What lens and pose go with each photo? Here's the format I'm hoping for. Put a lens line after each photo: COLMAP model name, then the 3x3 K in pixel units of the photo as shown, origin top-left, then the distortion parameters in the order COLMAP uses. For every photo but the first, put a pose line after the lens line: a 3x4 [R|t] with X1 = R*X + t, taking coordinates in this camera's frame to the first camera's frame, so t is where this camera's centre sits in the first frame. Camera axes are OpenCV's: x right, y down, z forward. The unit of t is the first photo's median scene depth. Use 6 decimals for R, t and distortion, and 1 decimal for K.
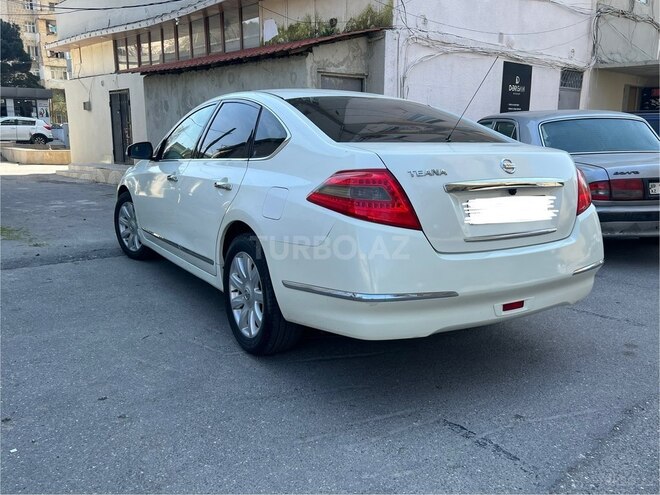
lens RADIAL K [[560.8, 0, 338.2], [0, 560.8, 244.3], [0, 0, 1]] dist [0.018477, -0.005170]
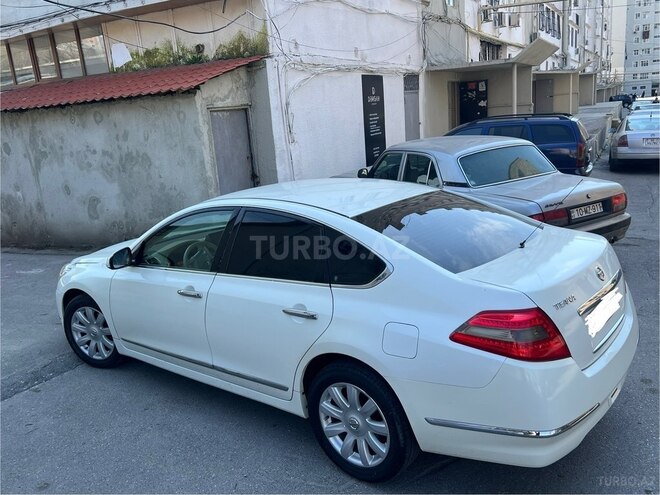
lens RADIAL K [[560.8, 0, 338.2], [0, 560.8, 244.3], [0, 0, 1]] dist [0.018477, -0.005170]
pose [[0.940508, -0.149344, 0.305192, -0.140019], [0.141383, 0.988783, 0.048158, -0.086662], [-0.308960, -0.002144, 0.951072, 0.022860]]
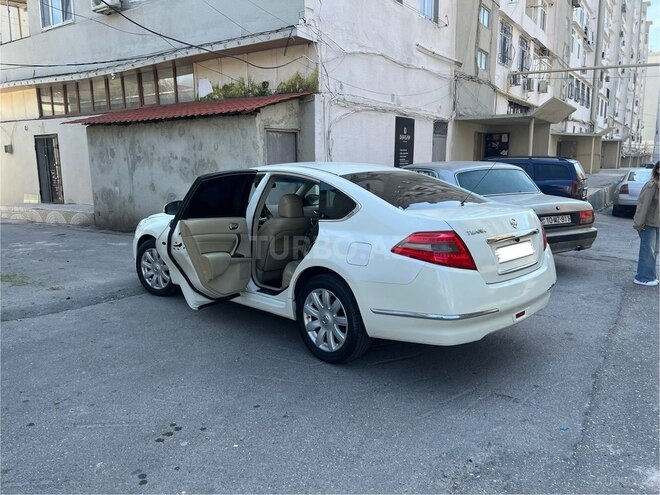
lens RADIAL K [[492.3, 0, 330.0], [0, 492.3, 247.5], [0, 0, 1]] dist [0.017541, -0.006222]
pose [[0.975750, -0.048055, 0.213547, -0.126029], [0.053648, 0.998350, -0.020470, -0.019297], [-0.212211, 0.031430, 0.976718, -0.054465]]
